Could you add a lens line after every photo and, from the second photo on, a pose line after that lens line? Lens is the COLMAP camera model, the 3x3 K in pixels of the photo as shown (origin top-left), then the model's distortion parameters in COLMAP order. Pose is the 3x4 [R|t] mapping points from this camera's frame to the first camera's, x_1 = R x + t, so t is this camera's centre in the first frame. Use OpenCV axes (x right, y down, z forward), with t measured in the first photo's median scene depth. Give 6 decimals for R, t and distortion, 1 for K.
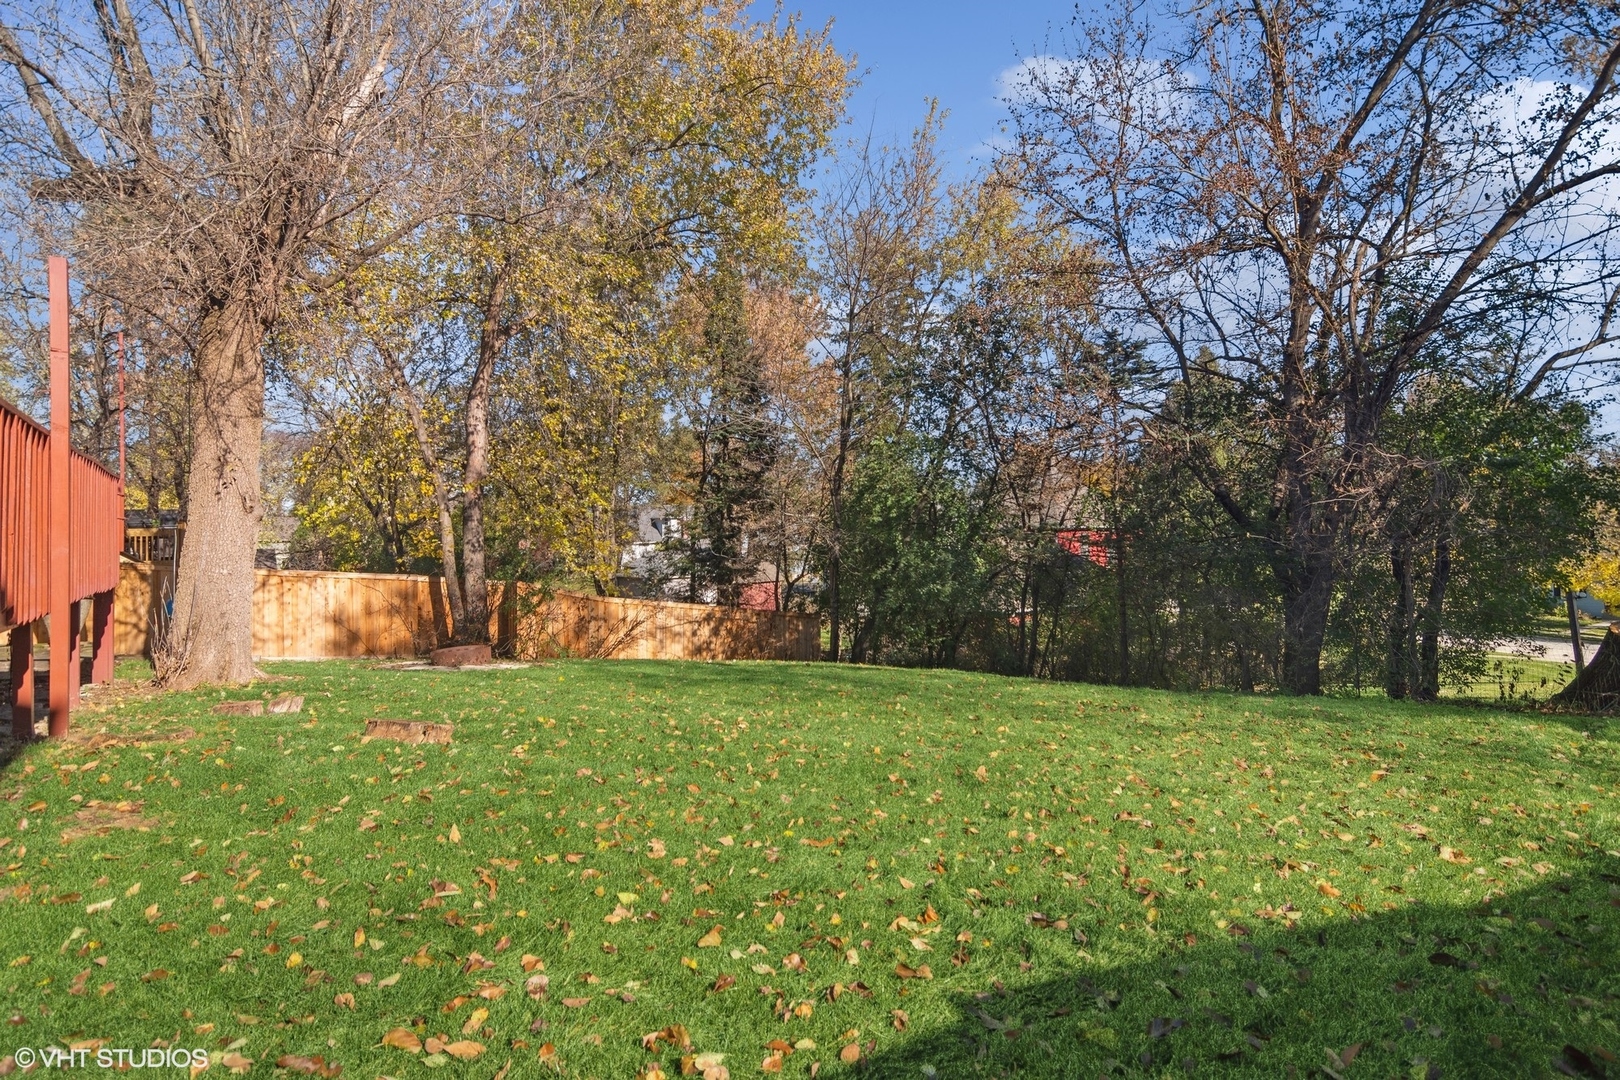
lens RADIAL K [[887.3, 0, 817.1], [0, 887.3, 499.9], [0, 0, 1]] dist [-0.000872, 0.001389]
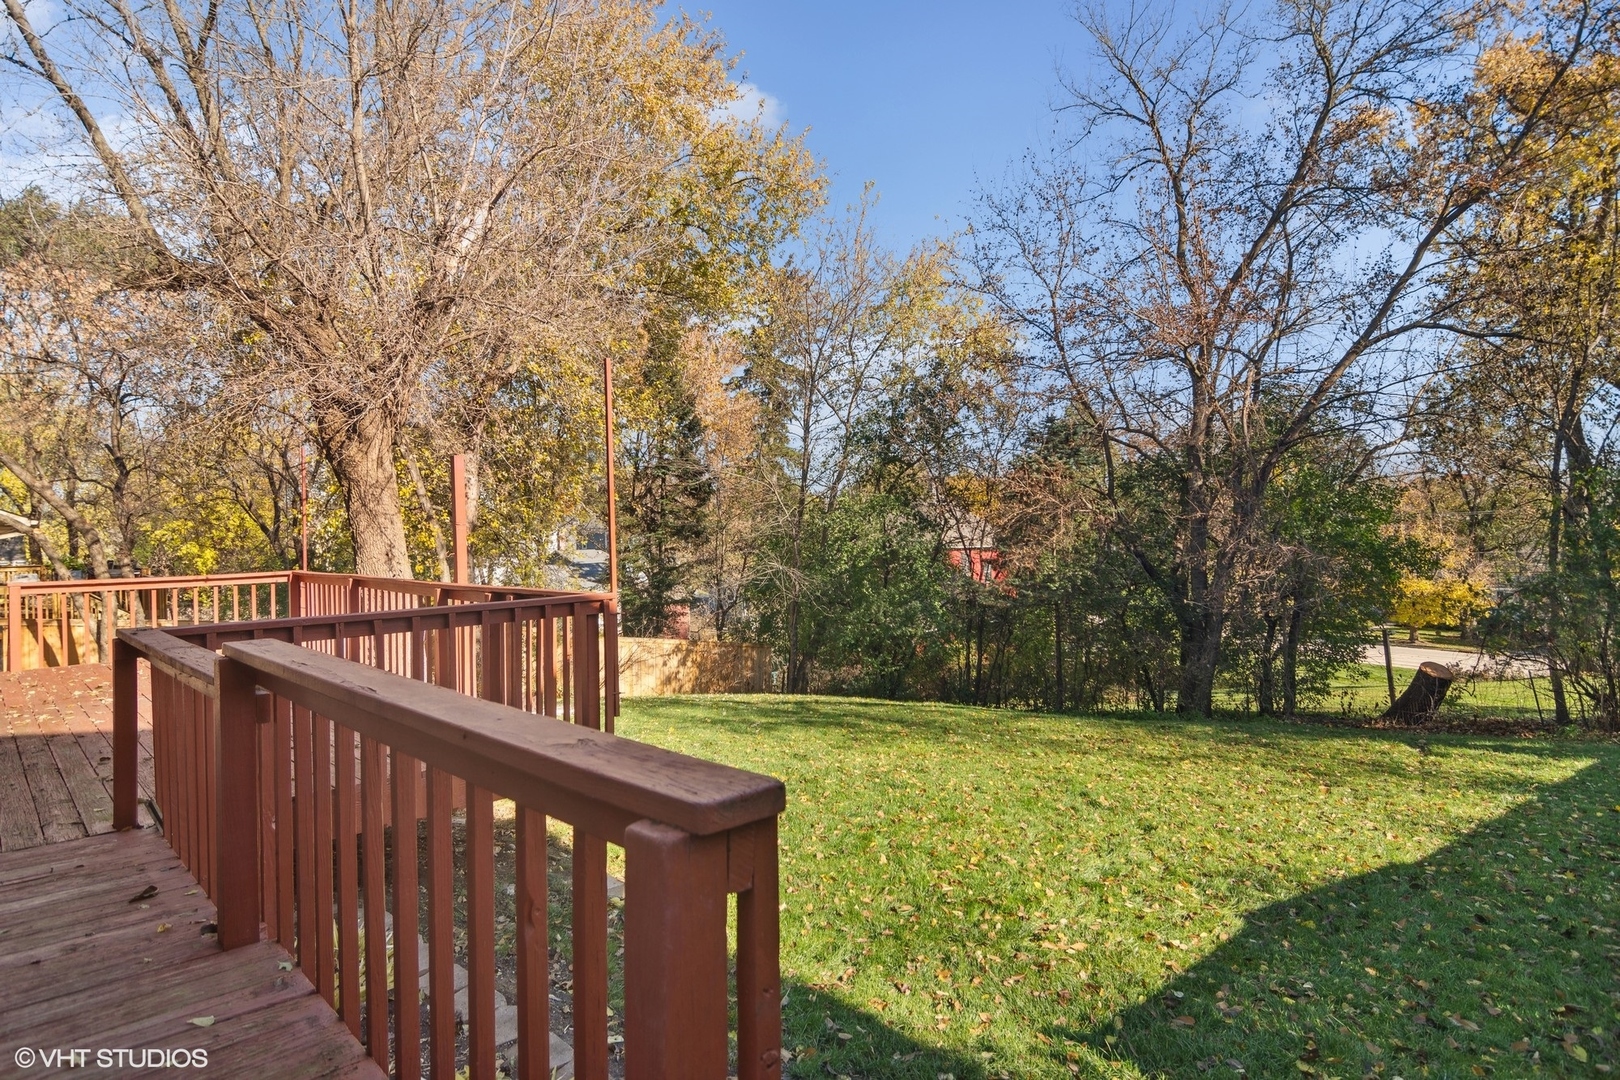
lens RADIAL K [[889.5, 0, 814.3], [0, 889.5, 525.4], [0, 0, 1]] dist [0.000614, 0.001223]
pose [[0.986447, 0.001660, 0.164072, -0.238490], [-0.006121, 0.999625, 0.026689, -0.090783], [-0.163966, -0.027332, 0.986087, -0.192758]]
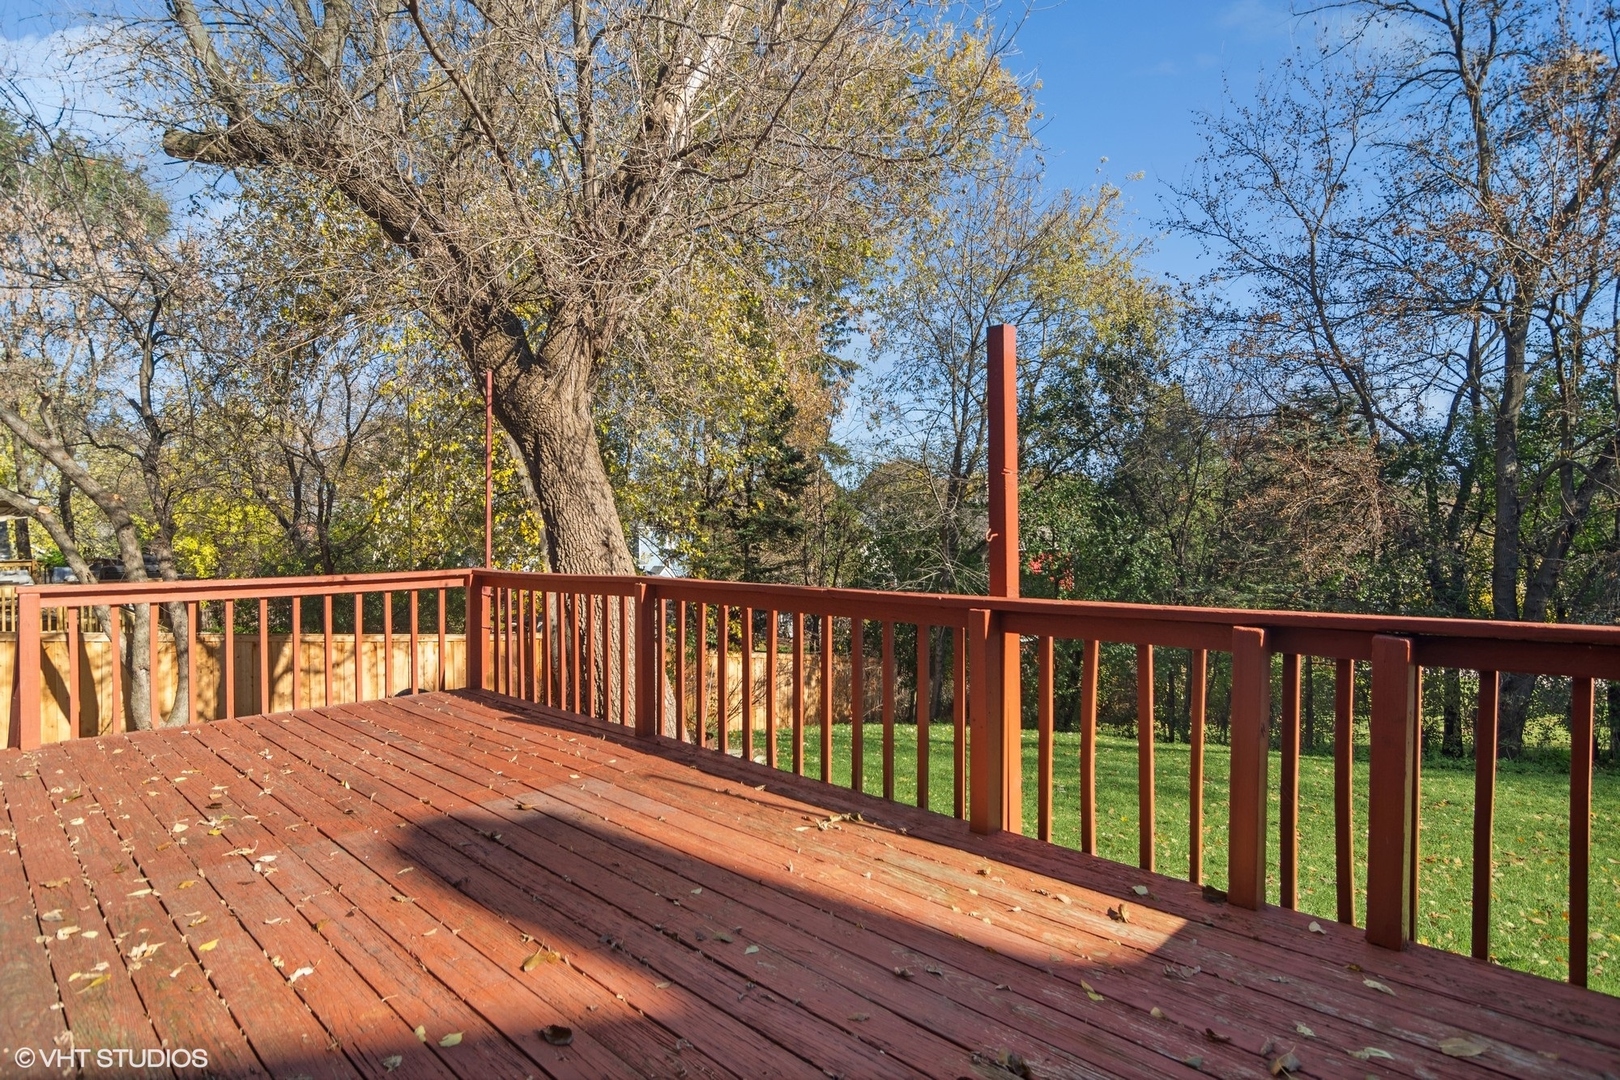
lens RADIAL K [[876.8, 0, 810.8], [0, 876.8, 528.1], [0, 0, 1]] dist [0.005849, 0.002805]
pose [[0.983513, 0.011458, 0.180471, -0.490803], [-0.016360, 0.999536, 0.025697, -0.062302], [-0.180093, -0.028226, 0.983244, 0.181490]]
